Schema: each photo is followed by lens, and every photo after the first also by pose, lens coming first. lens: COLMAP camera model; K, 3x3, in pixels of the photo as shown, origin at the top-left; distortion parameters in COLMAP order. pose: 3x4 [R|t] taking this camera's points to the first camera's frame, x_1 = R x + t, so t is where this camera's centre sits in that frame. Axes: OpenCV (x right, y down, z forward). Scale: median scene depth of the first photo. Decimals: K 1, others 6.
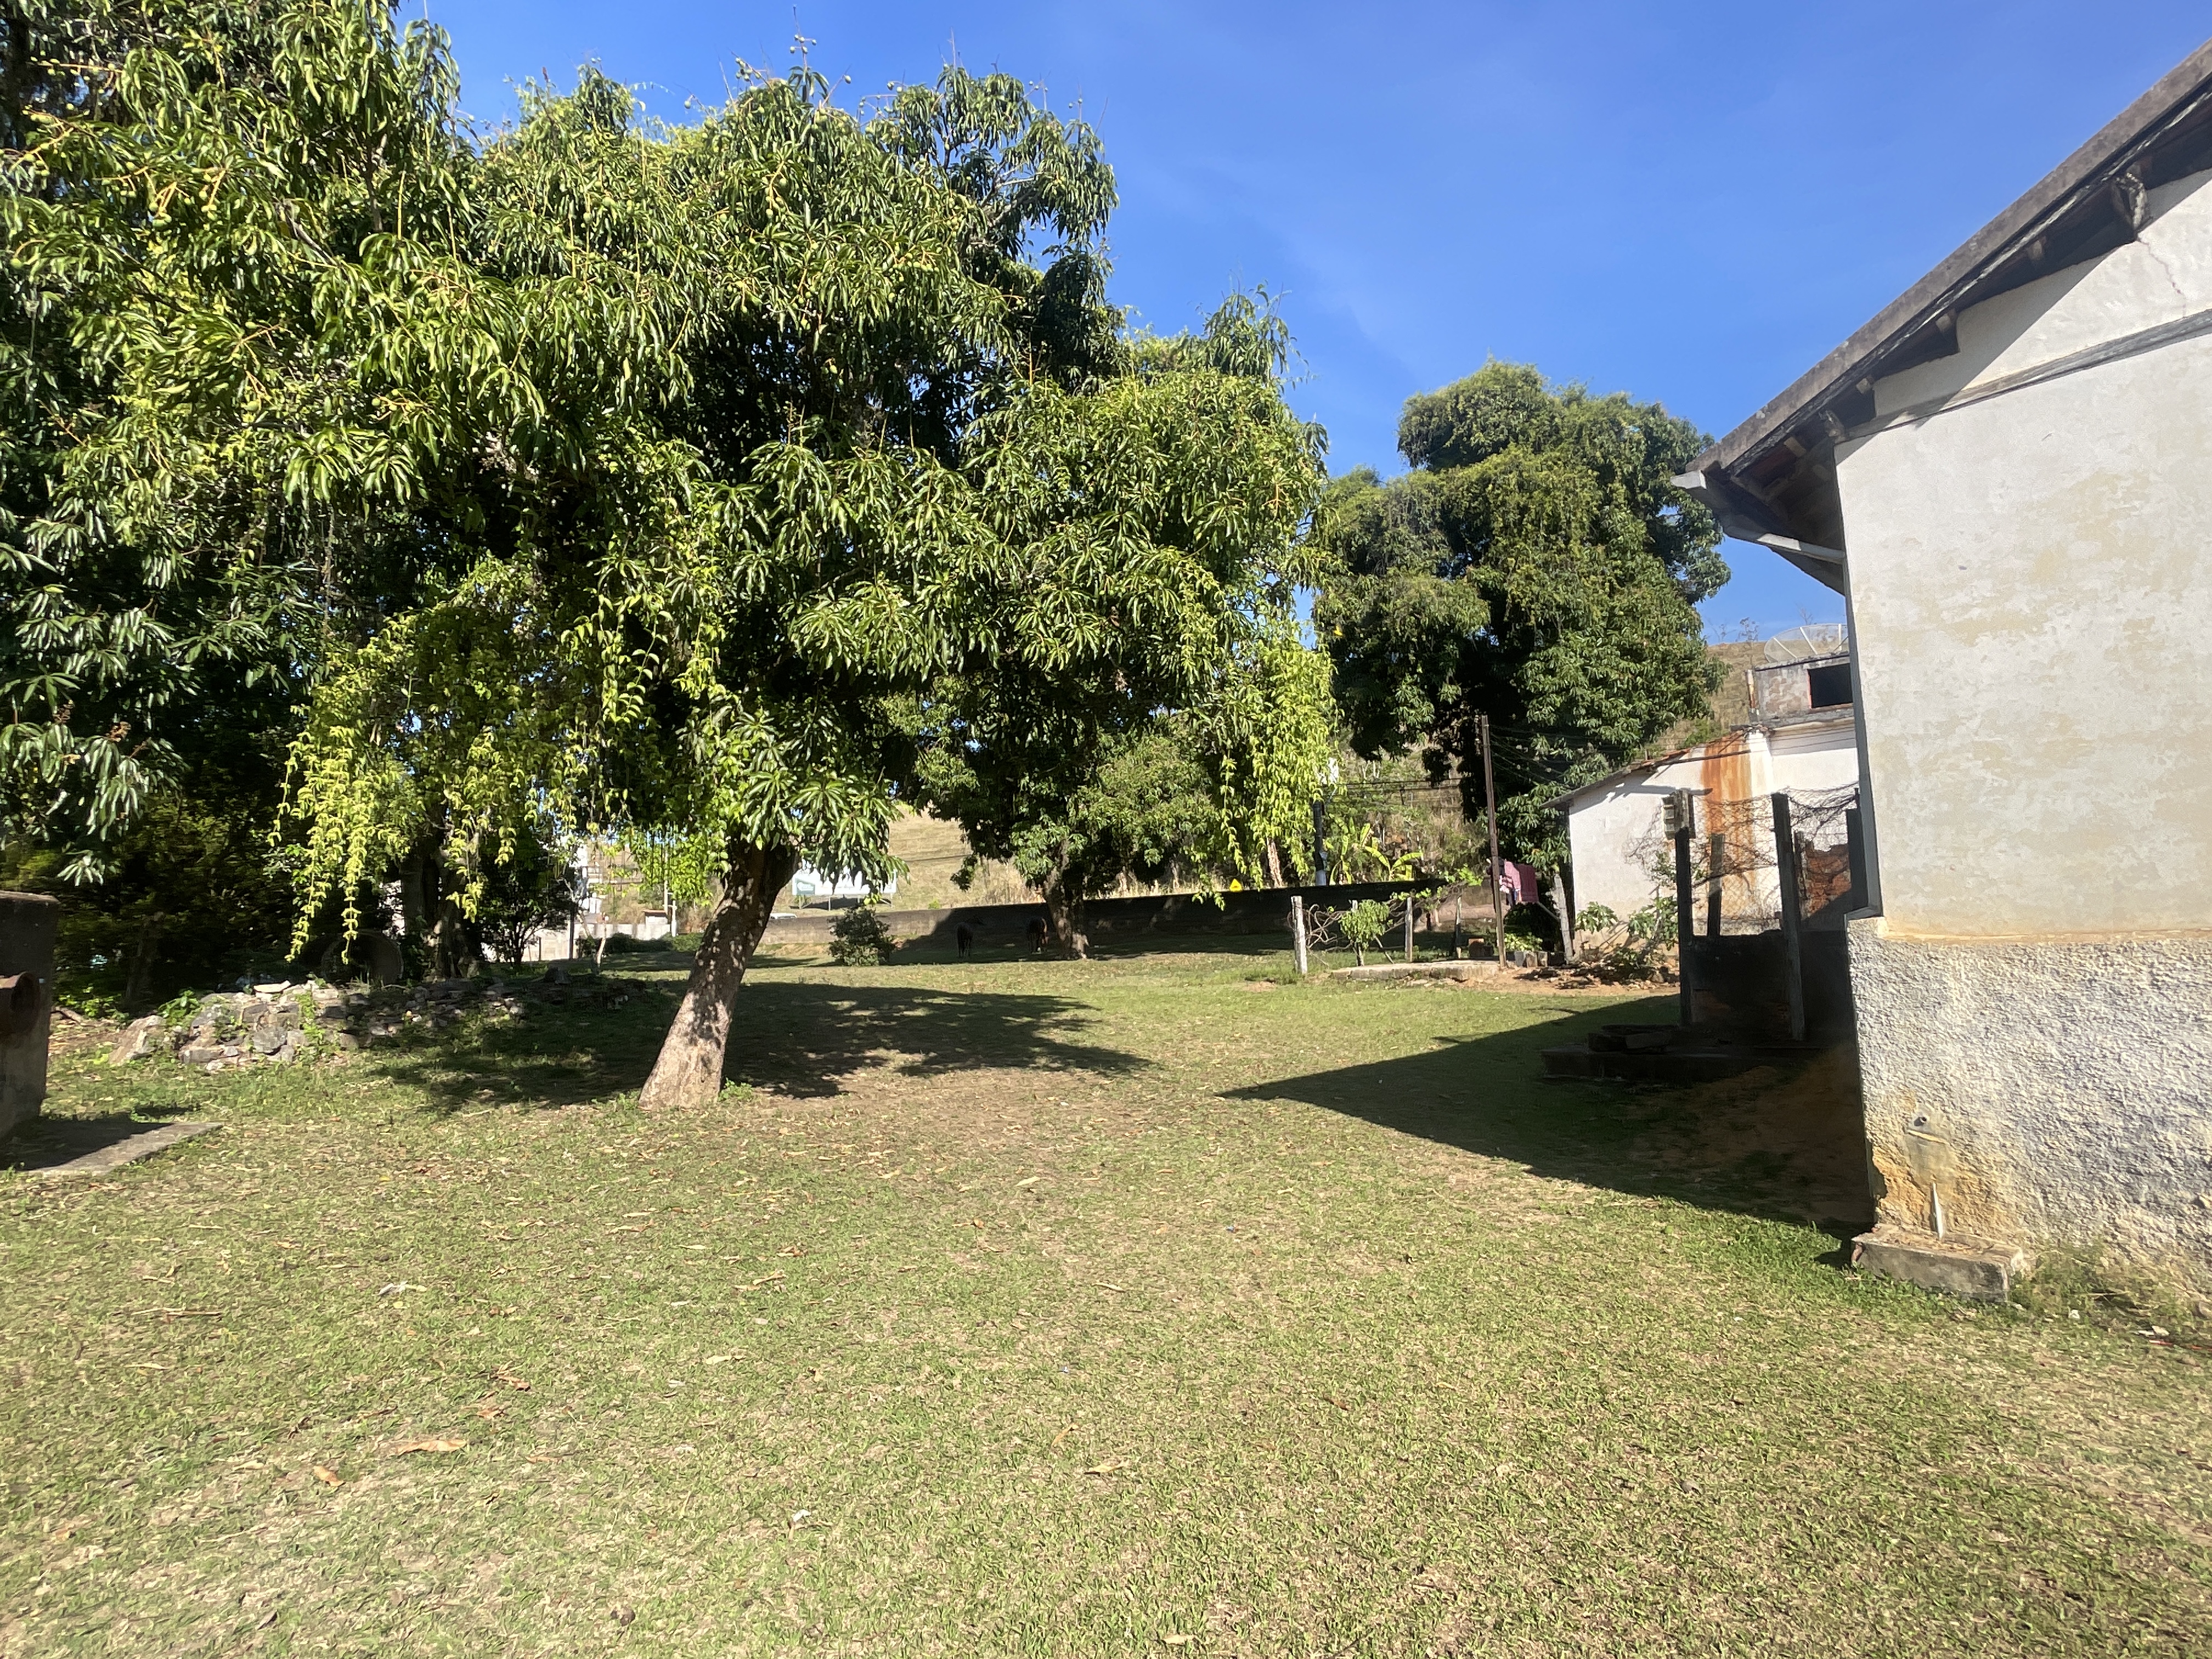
lens RADIAL K [[1163.0, 0, 1104.9], [0, 1163.0, 817.8], [0, 0, 1]] dist [0.002202, 0.000184]
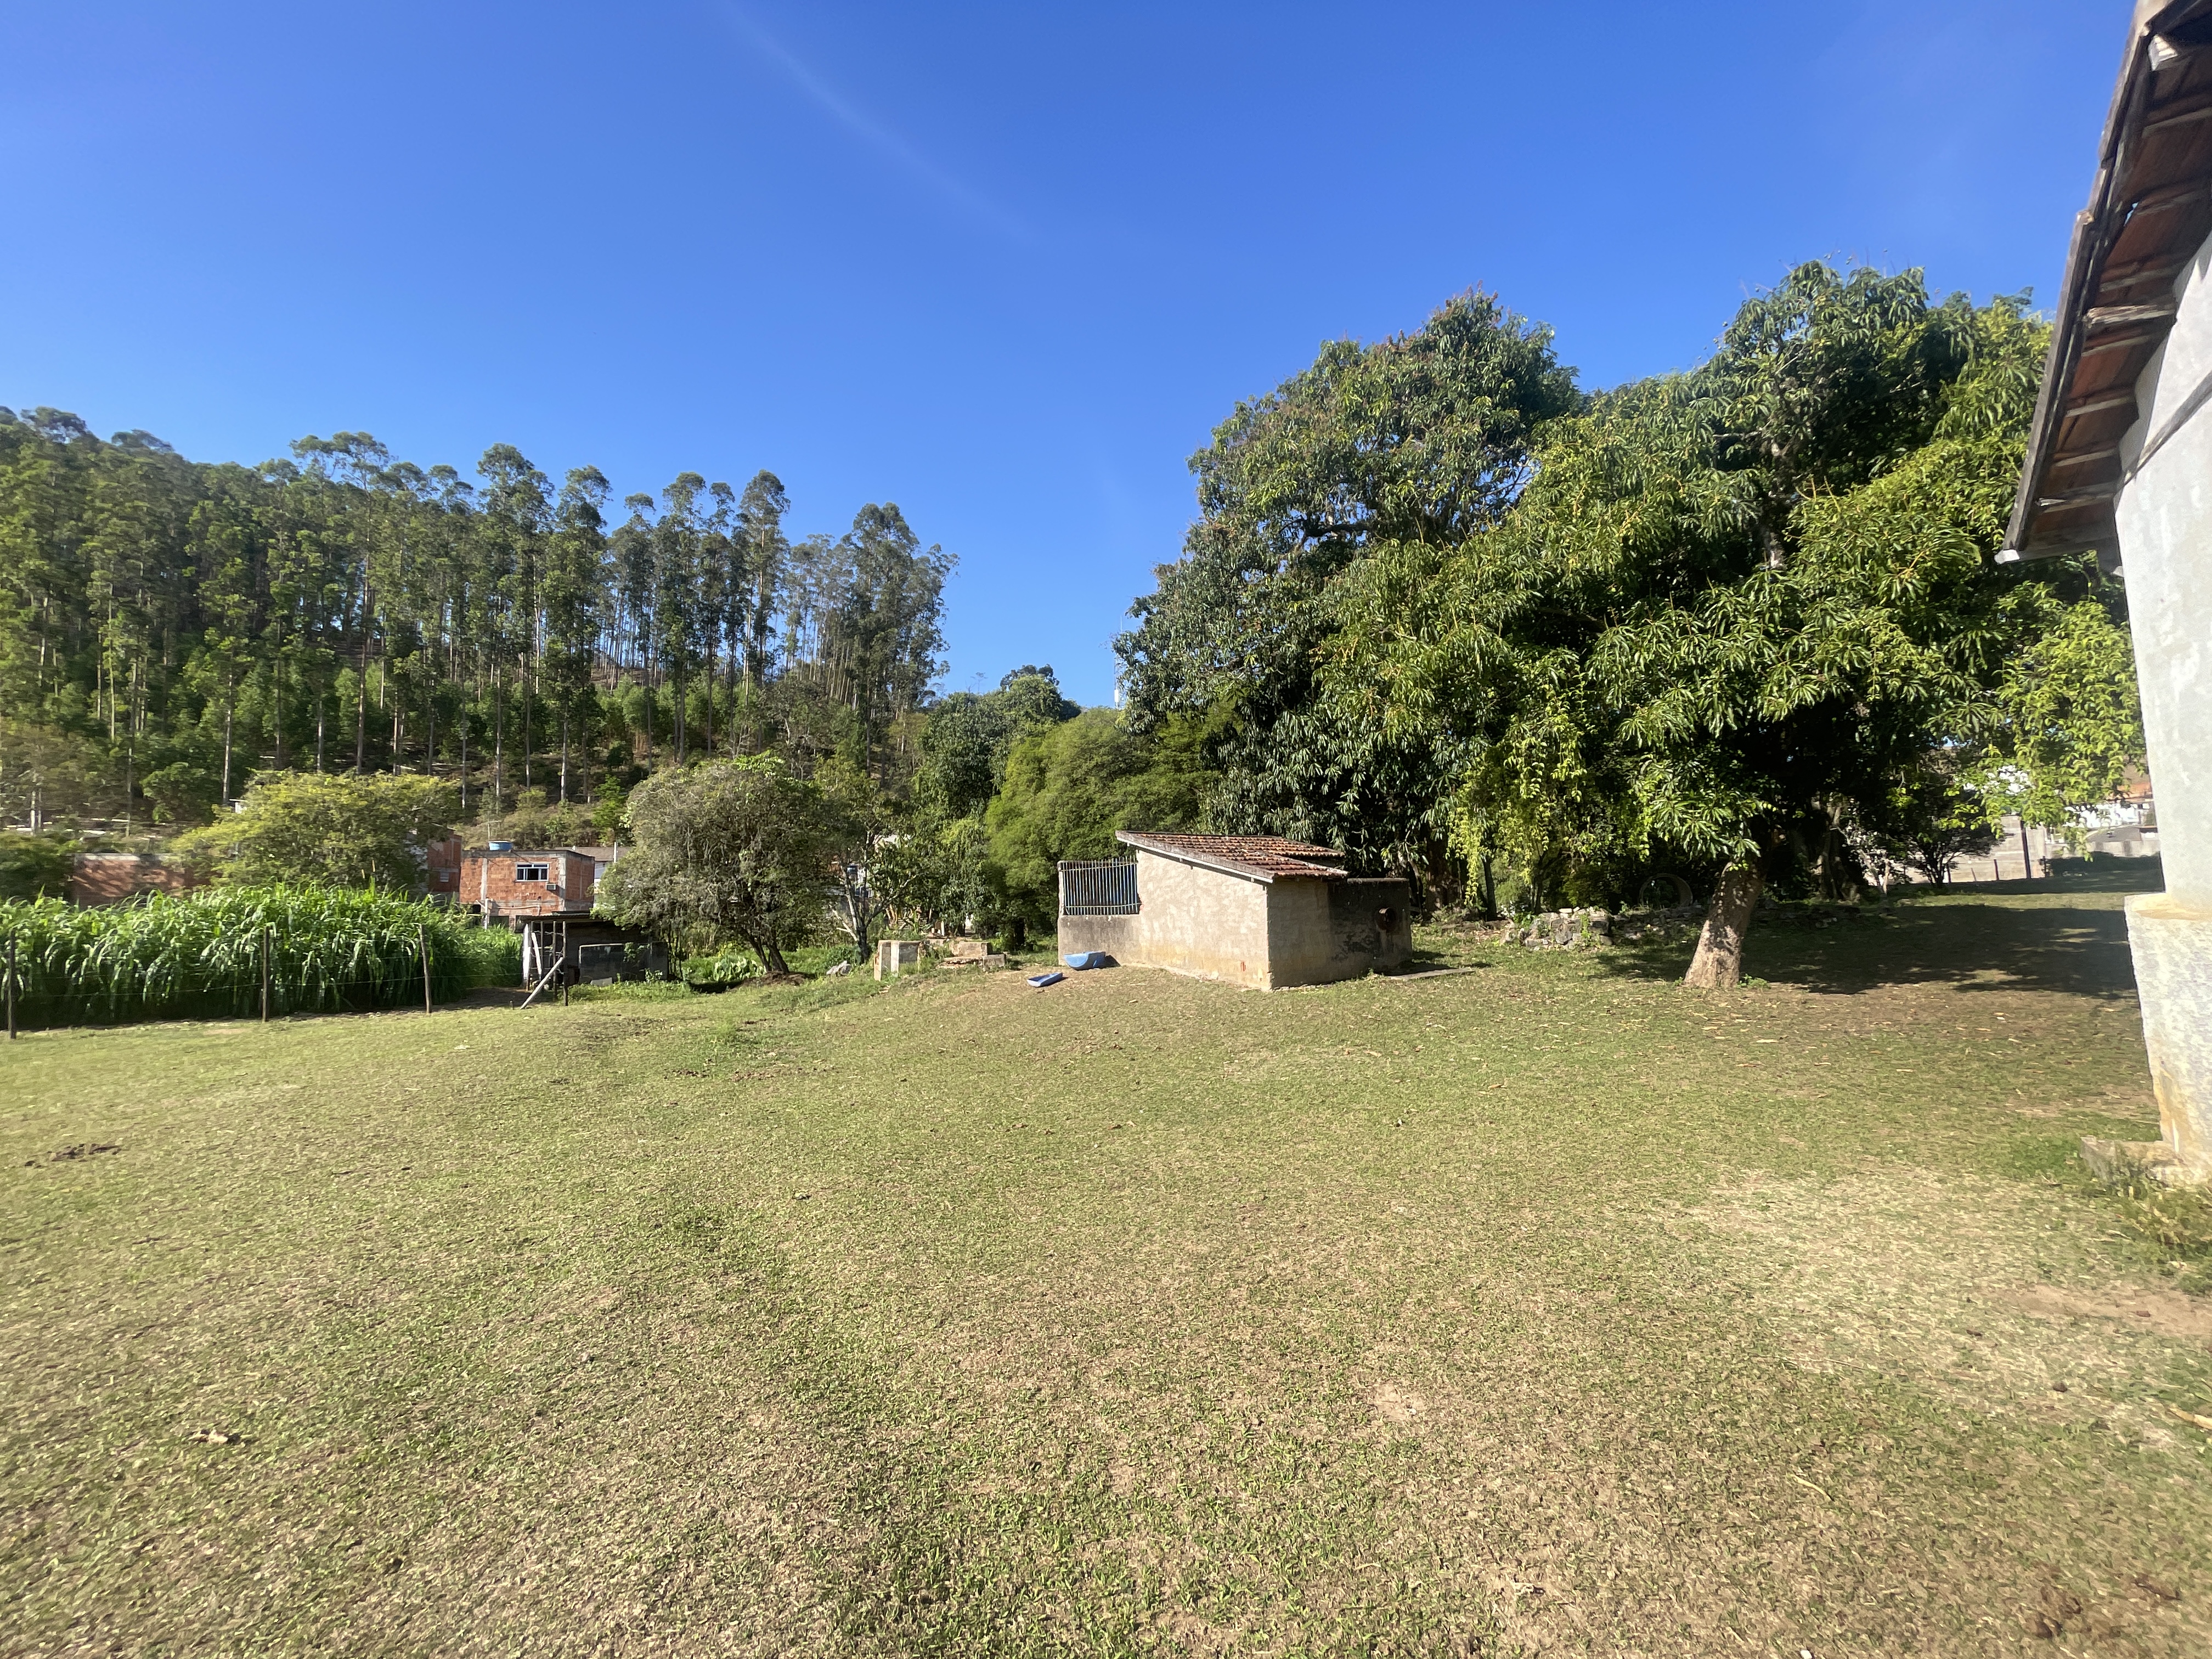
lens RADIAL K [[889.0, 0, 1099.7], [0, 889.0, 828.0], [0, 0, 1]] dist [-0.000610, -0.001018]
pose [[0.274169, -0.071229, -0.959040, 0.256735], [0.132057, 0.990595, -0.035820, -0.020122], [0.952572, -0.116827, 0.280996, -0.068881]]
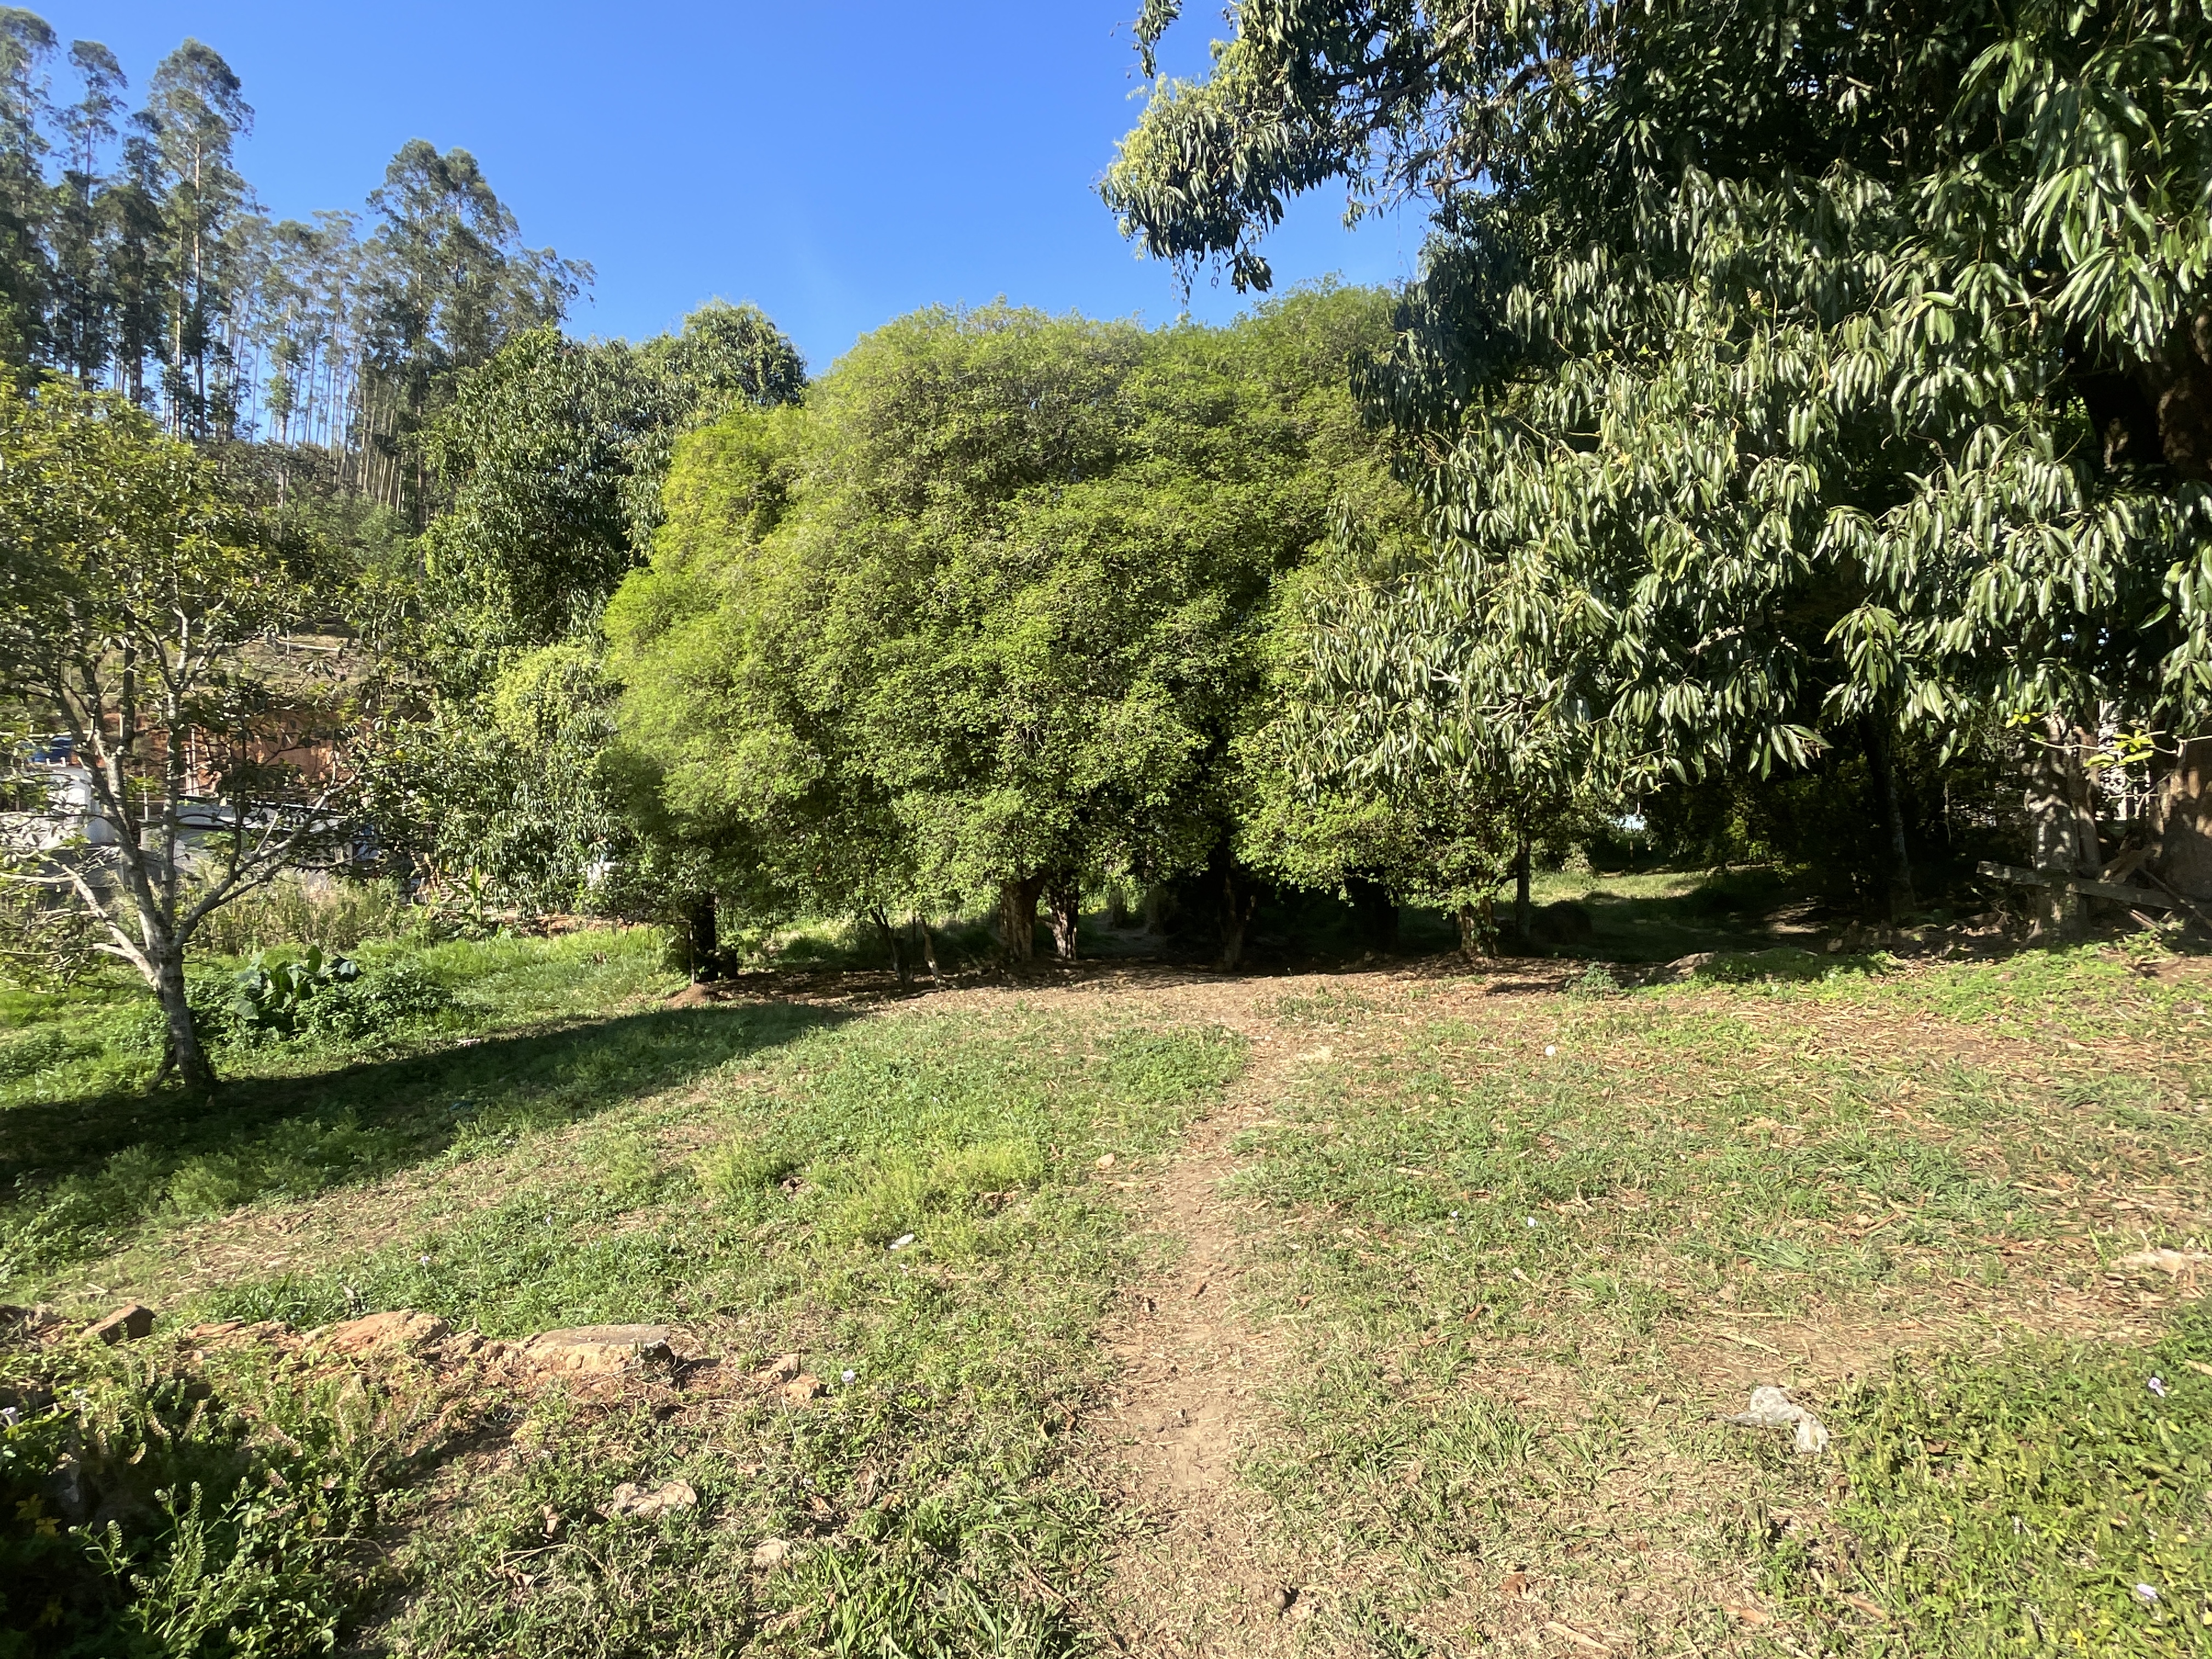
lens RADIAL K [[1163.0, 0, 1109.5], [0, 1163.0, 822.8], [0, 0, 1]] dist [0.002202, 0.000184]
pose [[0.502905, -0.003417, -0.864335, -0.415907], [0.116364, 0.991156, 0.063787, -0.007873], [0.856473, -0.132656, 0.498855, 0.054982]]
